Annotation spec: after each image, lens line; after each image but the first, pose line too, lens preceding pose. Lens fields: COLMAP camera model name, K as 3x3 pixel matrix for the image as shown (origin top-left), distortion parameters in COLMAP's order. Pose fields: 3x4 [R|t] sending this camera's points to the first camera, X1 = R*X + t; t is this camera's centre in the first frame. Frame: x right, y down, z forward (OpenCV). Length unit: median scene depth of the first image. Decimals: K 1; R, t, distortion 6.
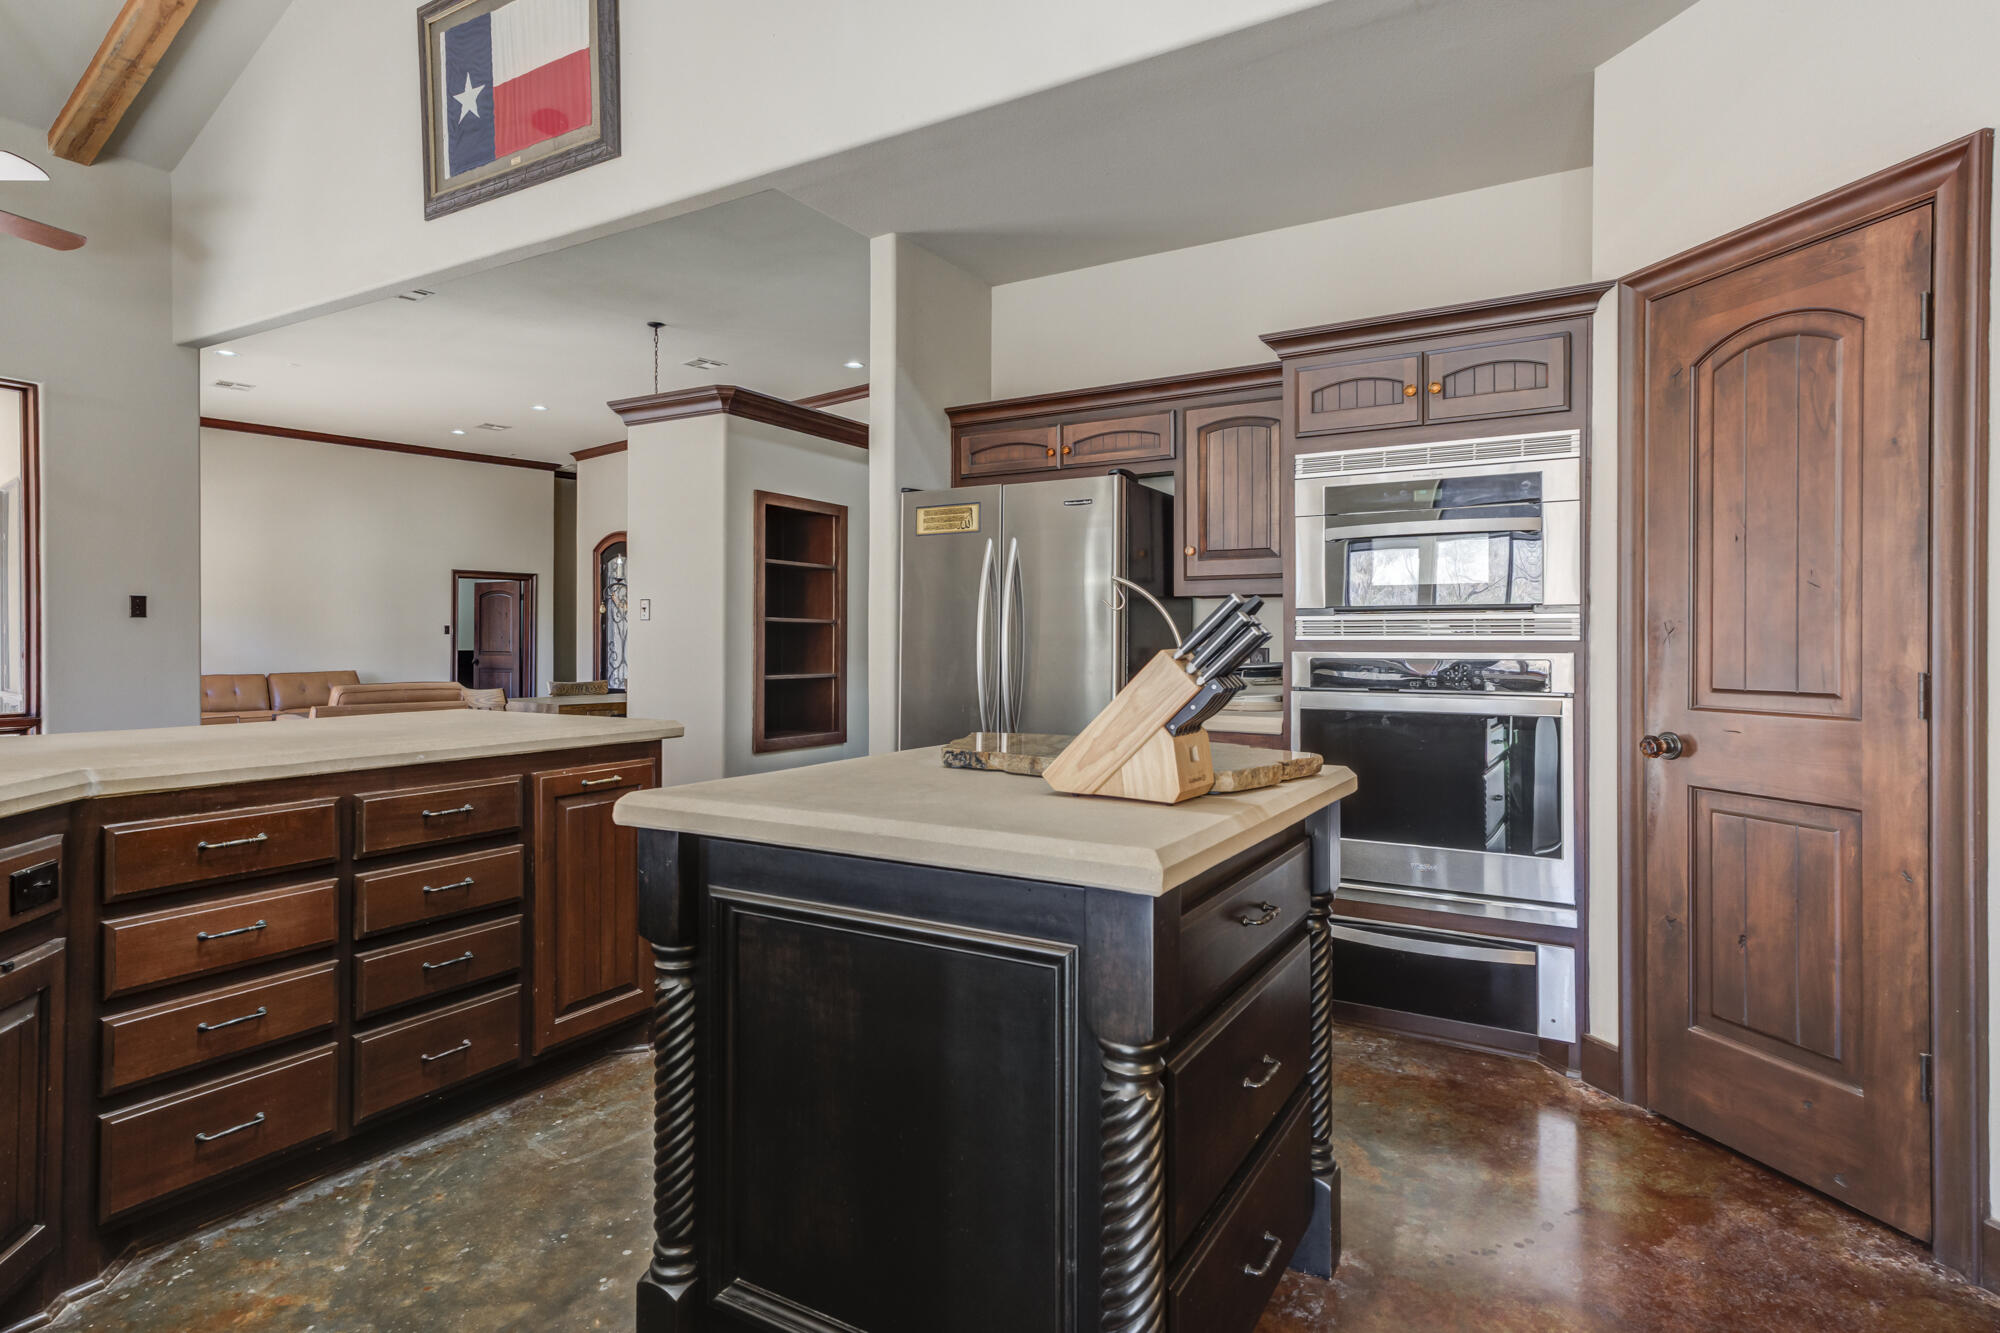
lens RADIAL K [[1019.8, 0, 985.4], [0, 1019.8, 625.6], [0, 0, 1]] dist [0.005981, 0.005784]
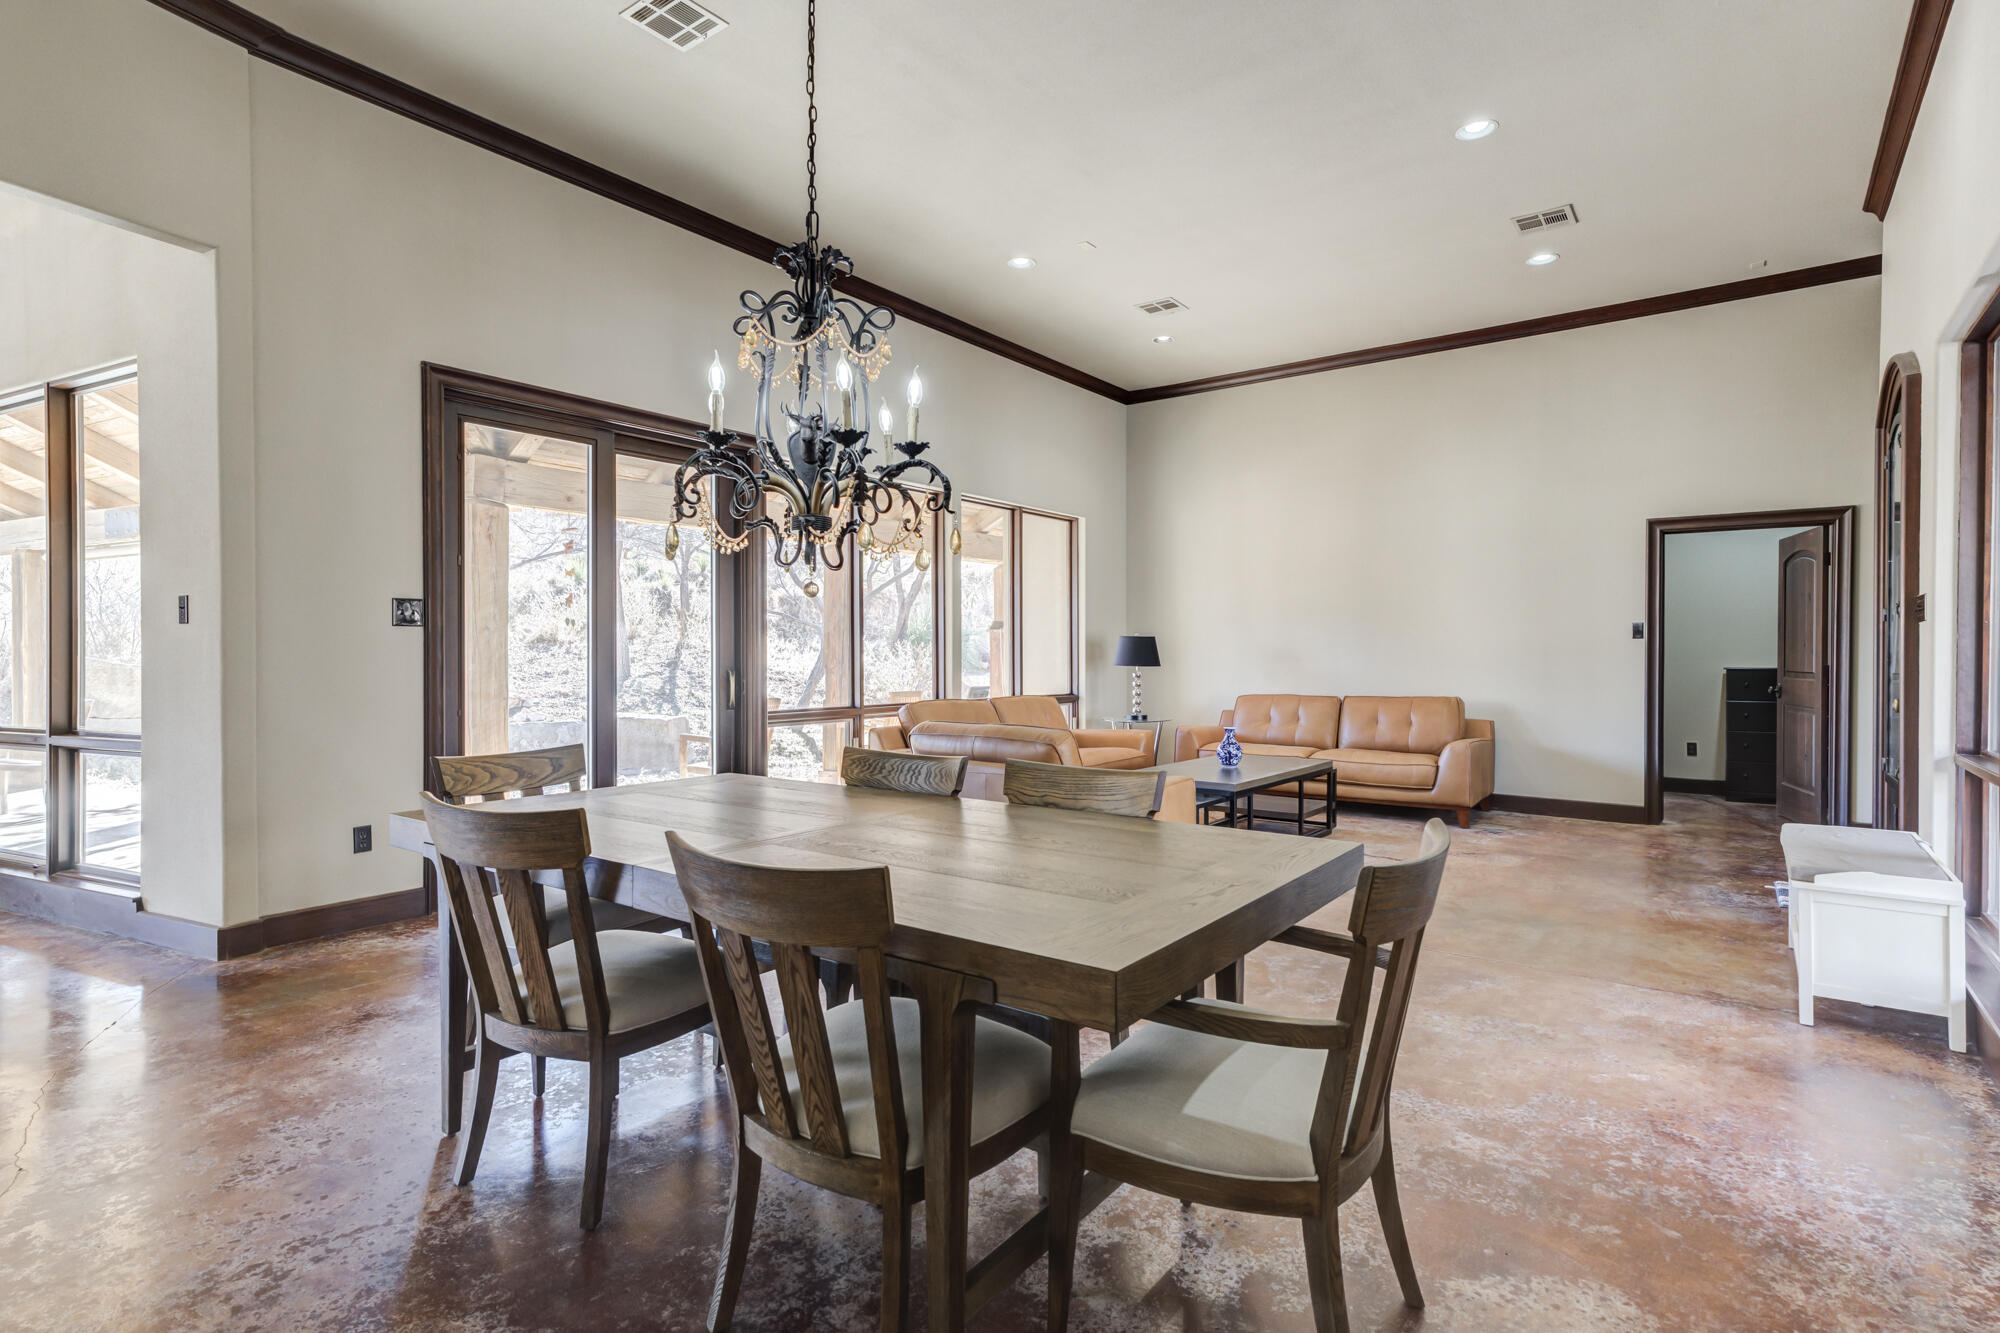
lens RADIAL K [[1019.8, 0, 992.6], [0, 1019.8, 660.0], [0, 0, 1]] dist [0.005981, 0.005784]
pose [[0.073664, 0.008028, -0.997251, -0.012211], [0.016528, 0.999820, 0.009269, 0.028983], [0.997146, -0.017166, 0.073518, 2.006785]]
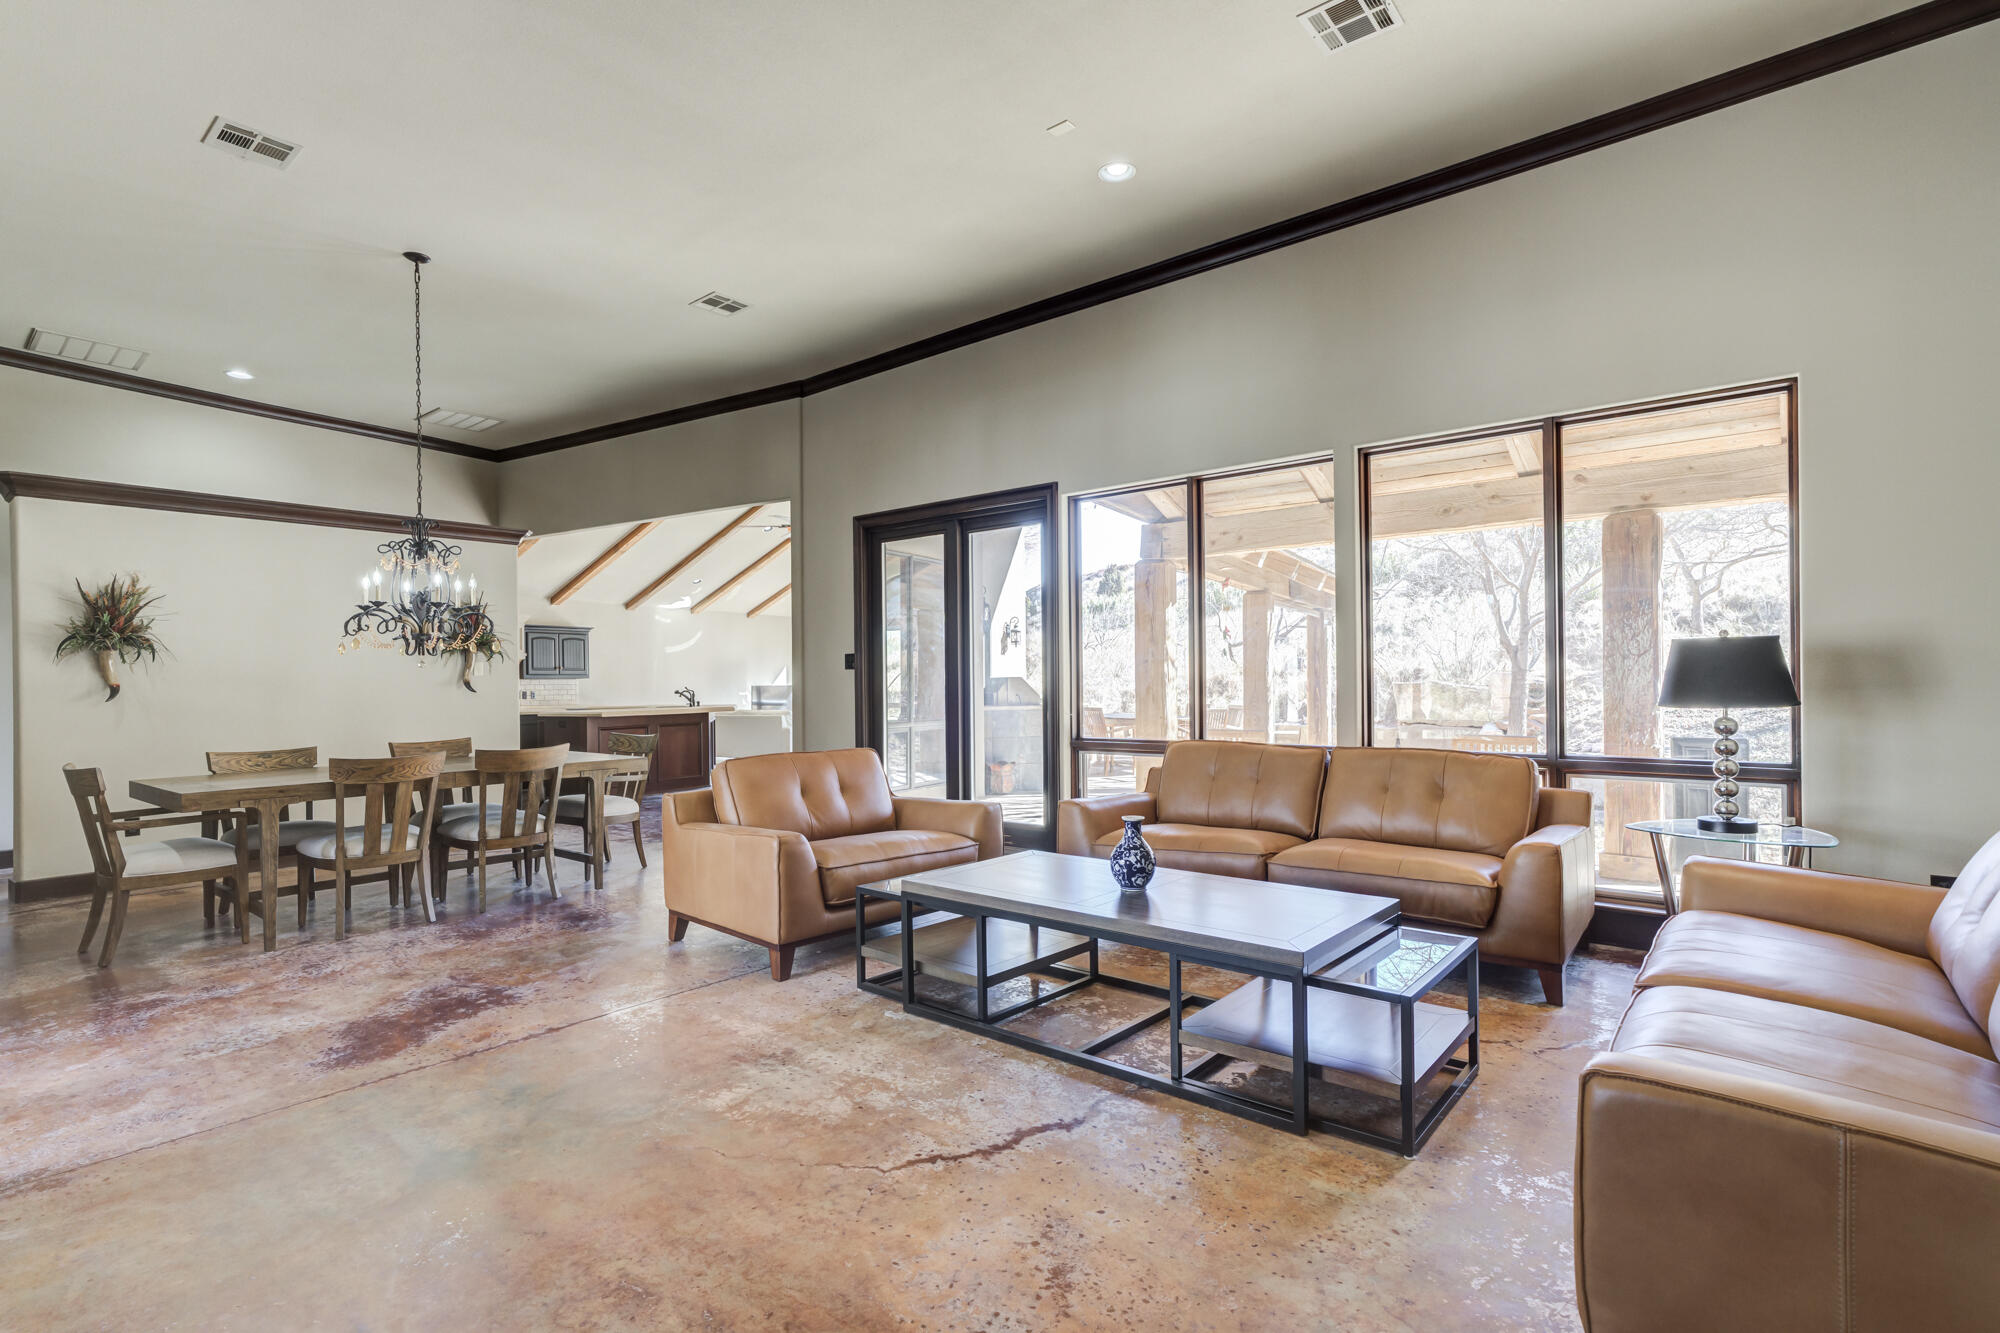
lens RADIAL K [[953.9, 0, 1005.4], [0, 953.9, 679.8], [0, 0, 1]] dist [0.002291, 0.005886]
pose [[-0.999743, 0.013455, -0.018261, -1.440349], [0.013777, 0.999749, -0.017641, 0.049432], [0.018019, -0.017888, -0.999678, 3.308262]]
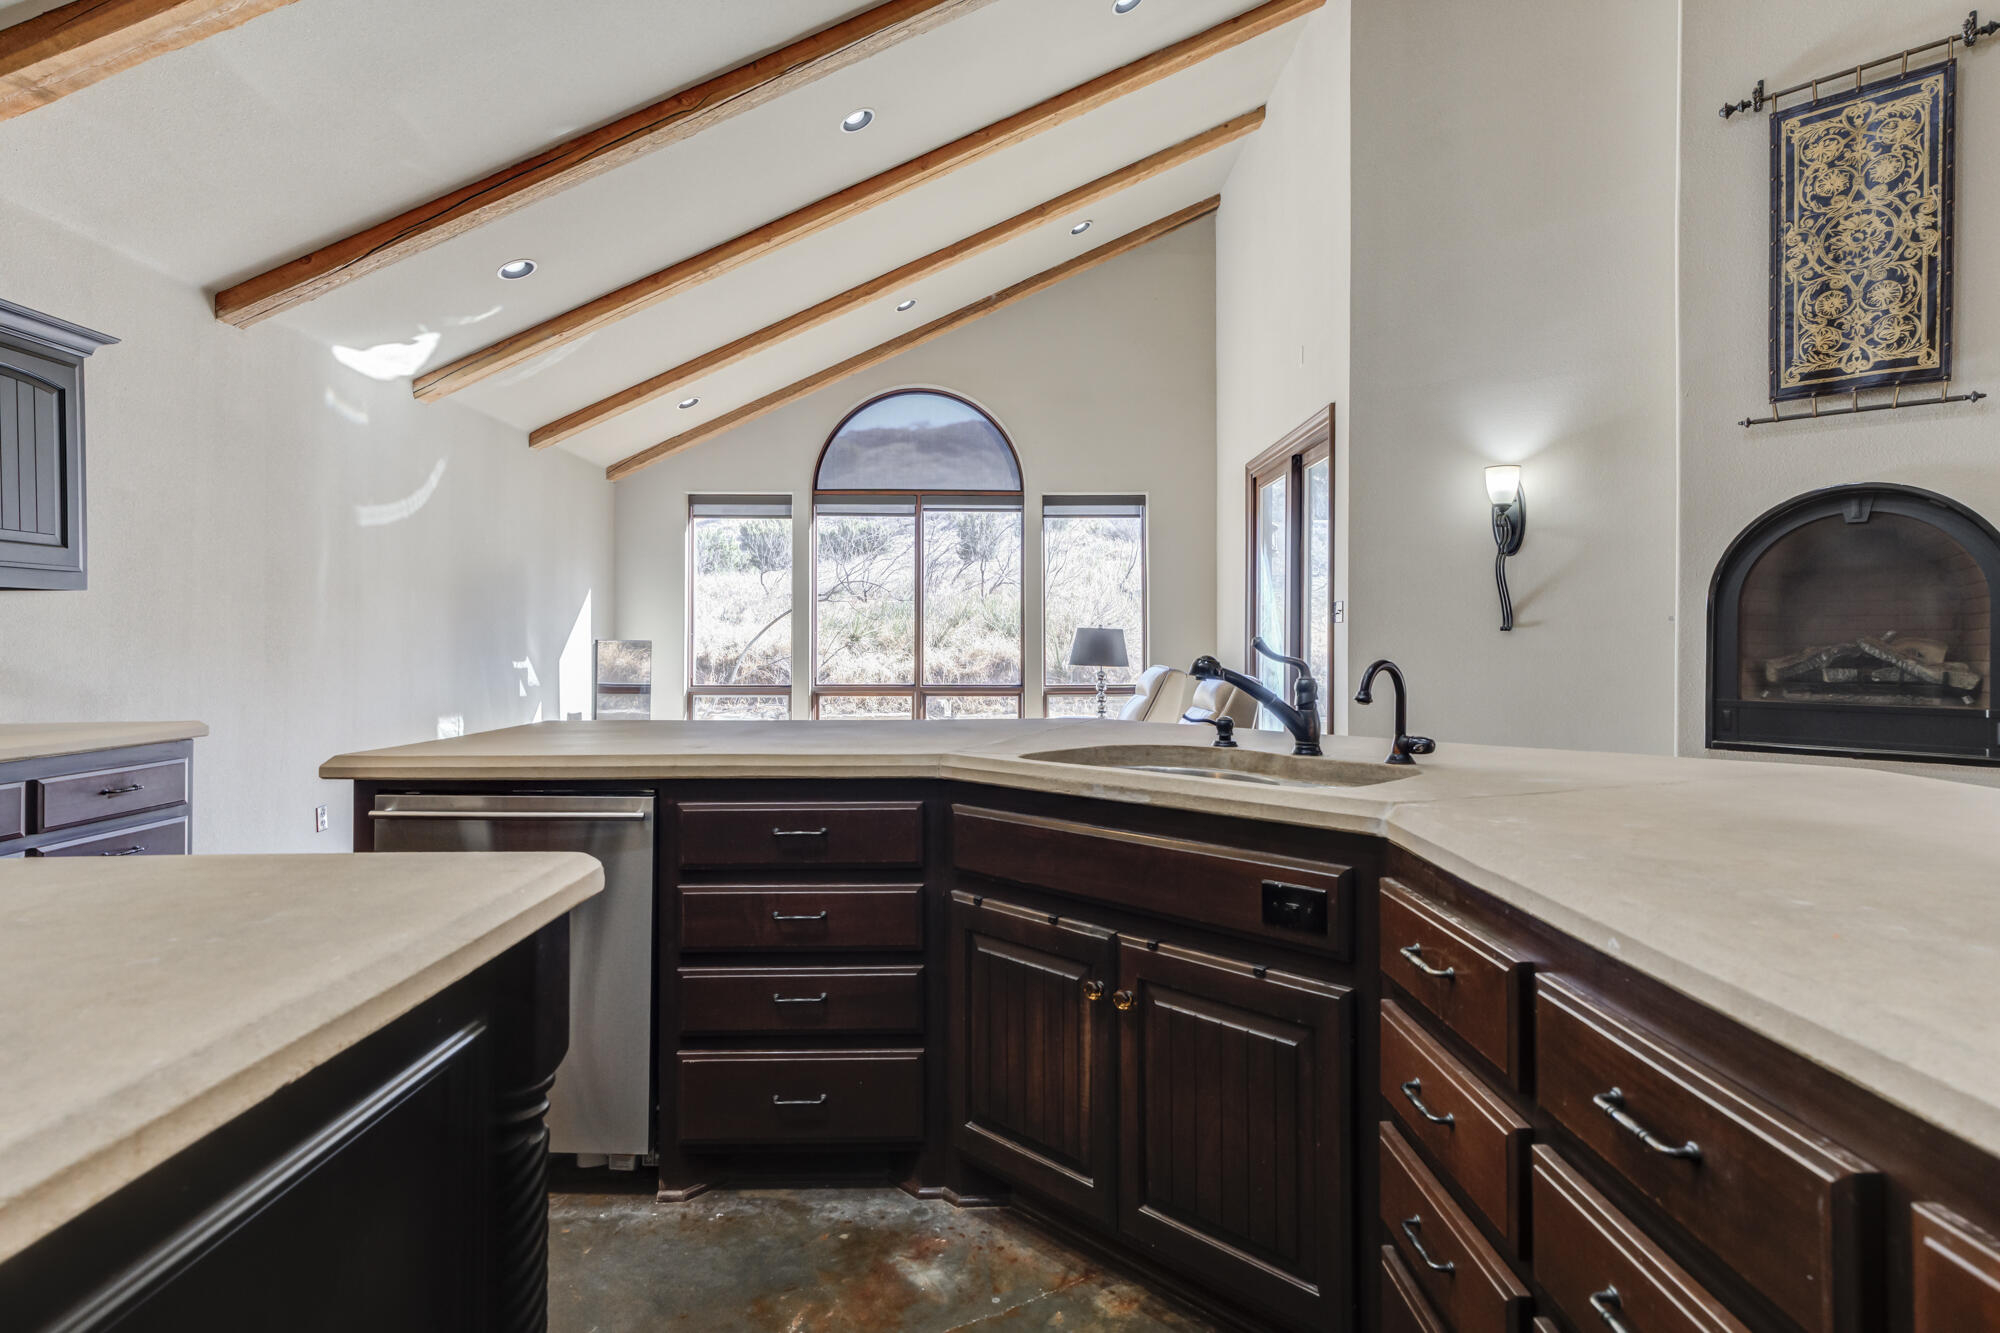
lens RADIAL K [[1019.8, 0, 1023.1], [0, 1019.8, 646.3], [0, 0, 1]] dist [0.005981, 0.005784]
pose [[-0.846041, 0.000679, -0.533117, -0.110663], [0.004956, 0.999966, -0.006590, 0.008560], [0.533095, -0.008218, -0.846016, 0.667393]]
